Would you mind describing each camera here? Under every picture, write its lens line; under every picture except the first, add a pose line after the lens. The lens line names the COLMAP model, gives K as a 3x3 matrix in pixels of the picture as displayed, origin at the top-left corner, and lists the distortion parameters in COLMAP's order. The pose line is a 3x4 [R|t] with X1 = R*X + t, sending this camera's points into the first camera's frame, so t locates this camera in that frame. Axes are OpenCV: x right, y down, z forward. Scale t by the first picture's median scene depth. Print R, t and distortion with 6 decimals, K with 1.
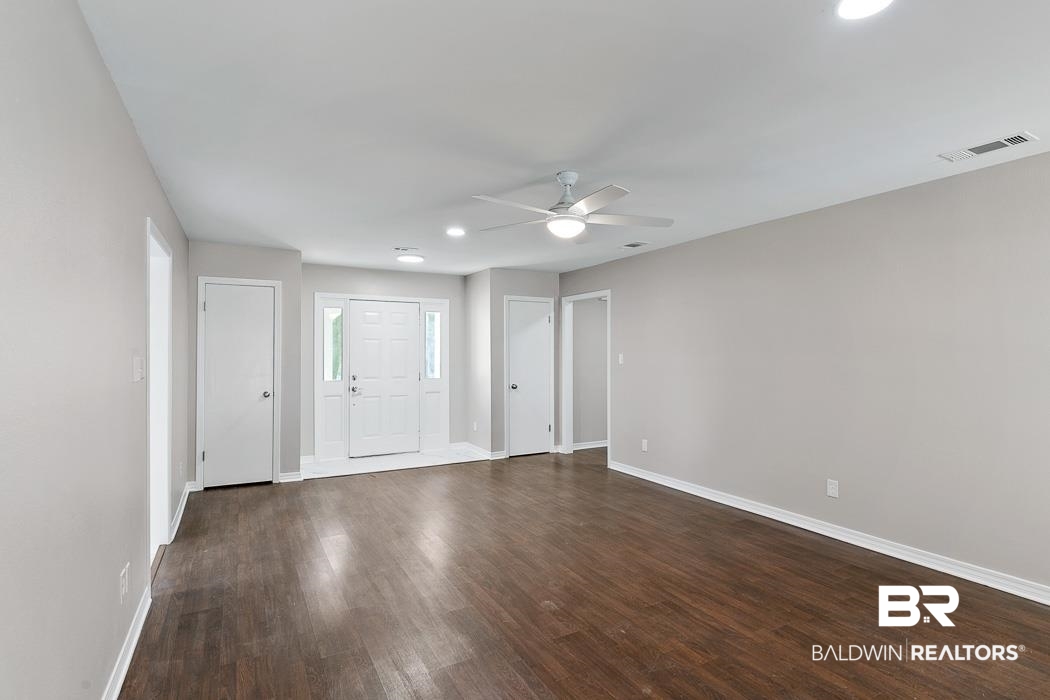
lens RADIAL K [[516.7, 0, 525.0], [0, 516.7, 350.0], [0, 0, 1]] dist [0.000493, 0.000346]
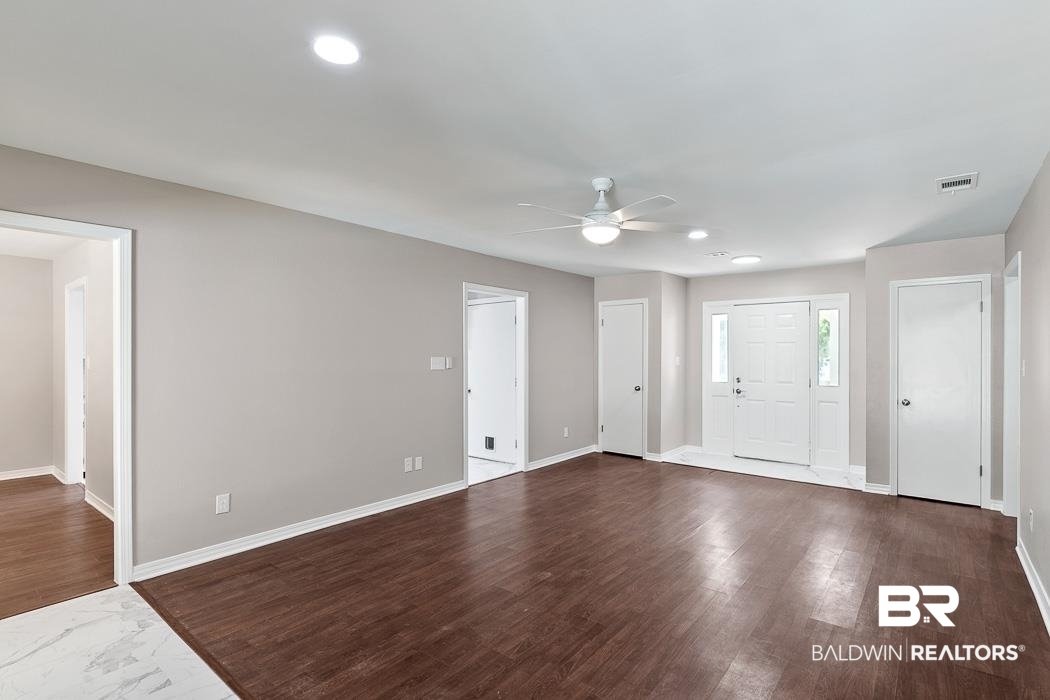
lens RADIAL K [[504.3, 0, 529.4], [0, 504.3, 352.9], [0, 0, 1]] dist [-0.000123, 0.001154]
pose [[0.377765, -0.003372, -0.925896, 0.537256], [0.000246, 0.999994, -0.003541, 0.003189], [0.925902, 0.001110, 0.377763, 0.275954]]
